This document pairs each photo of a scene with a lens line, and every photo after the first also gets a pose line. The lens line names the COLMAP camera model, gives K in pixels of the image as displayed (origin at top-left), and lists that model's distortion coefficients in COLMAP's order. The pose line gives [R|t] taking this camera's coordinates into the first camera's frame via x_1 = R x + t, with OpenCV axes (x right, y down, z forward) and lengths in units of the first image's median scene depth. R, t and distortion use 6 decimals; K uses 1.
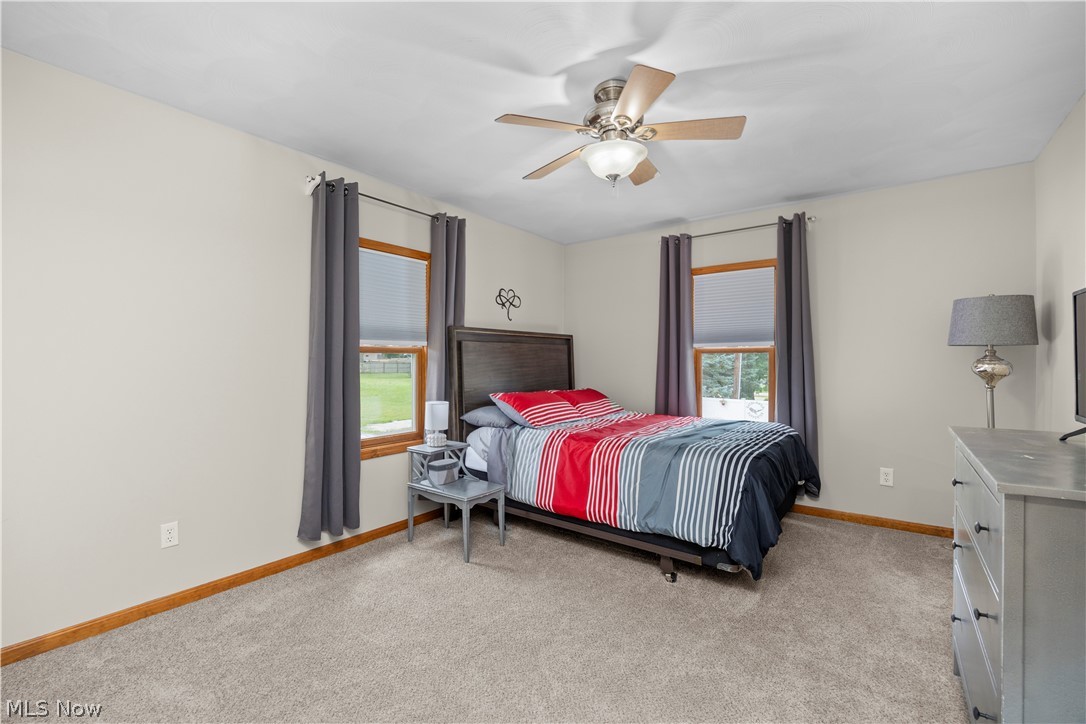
lens RADIAL K [[487.6, 0, 543.0], [0, 487.6, 362.0], [0, 0, 1]] dist [-0.010447, -0.000292]
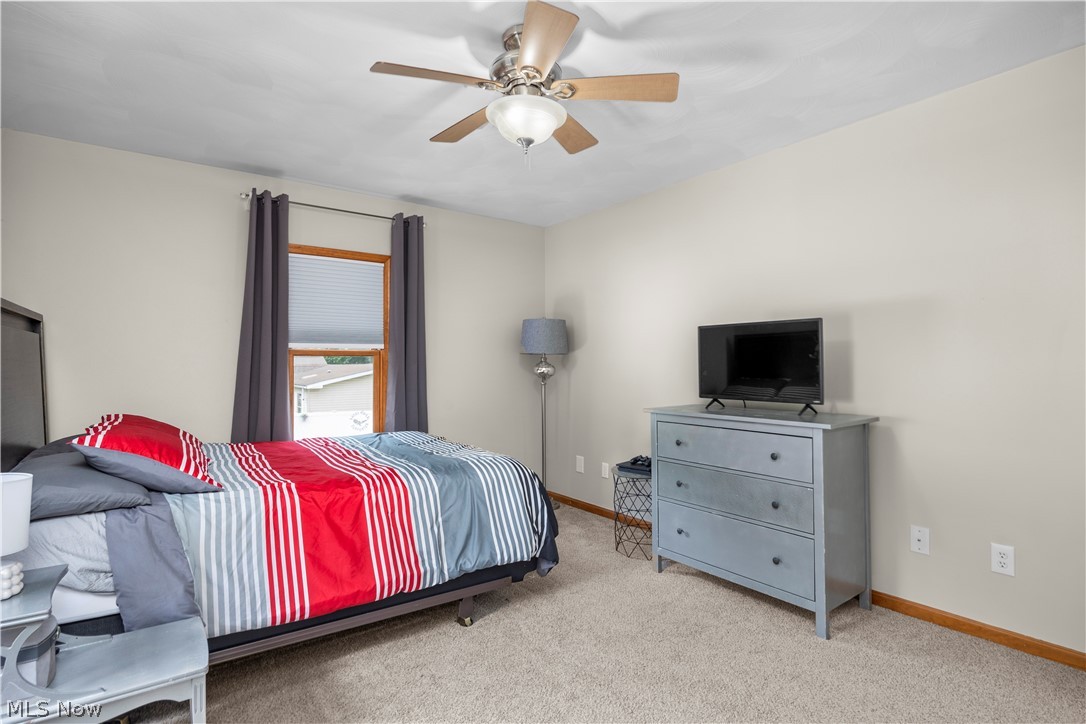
lens RADIAL K [[539.7, 0, 543.0], [0, 539.7, 362.0], [0, 0, 1]] dist [0.001513, 0.000130]
pose [[0.286630, 0.007139, 0.958015, -0.548519], [0.003993, 0.999955, -0.008646, 0.001762], [-0.958033, 0.006304, 0.286589, 0.547237]]
